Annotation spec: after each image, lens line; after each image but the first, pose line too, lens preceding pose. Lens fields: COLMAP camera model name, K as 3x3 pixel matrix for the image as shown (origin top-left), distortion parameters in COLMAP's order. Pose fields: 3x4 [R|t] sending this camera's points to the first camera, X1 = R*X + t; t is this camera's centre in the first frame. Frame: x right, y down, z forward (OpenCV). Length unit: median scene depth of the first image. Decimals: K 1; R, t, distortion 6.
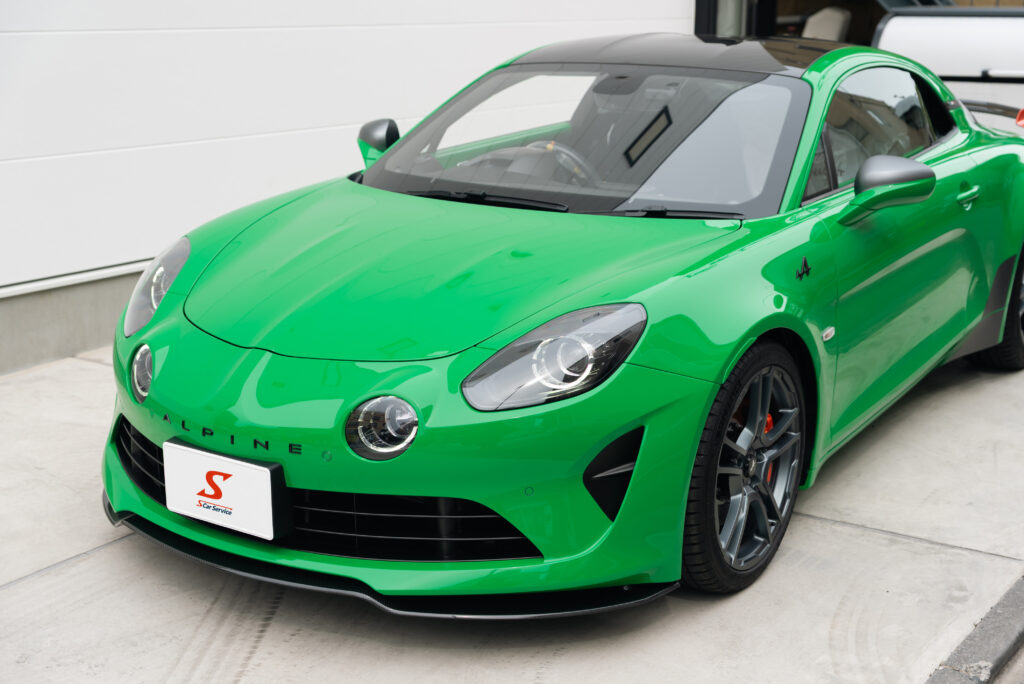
lens RADIAL K [[1465.6, 0, 512.0], [0, 1465.6, 342.0], [0, 0, 1]] dist [0.012302, -0.036398]
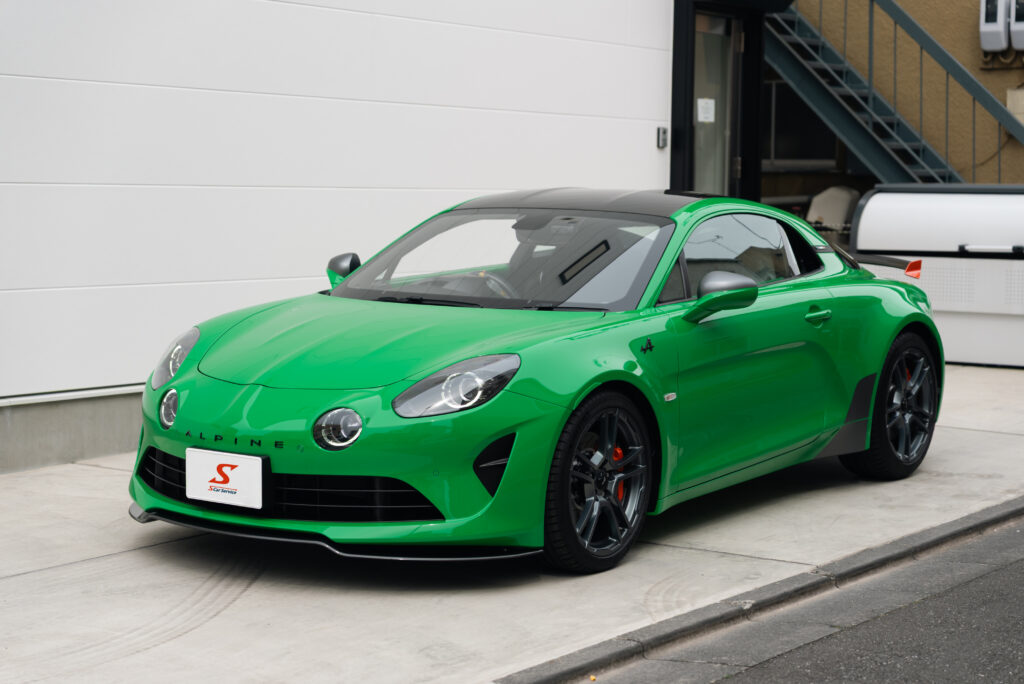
lens RADIAL K [[2173.9, 0, 512.0], [0, 2173.9, 342.0], [0, 0, 1]] dist [-0.043878, -0.138513]
pose [[0.999756, 0.011860, -0.018654, 0.115132], [-0.014718, 0.986770, -0.161455, 0.291817], [0.016492, 0.161690, 0.986704, -1.067273]]
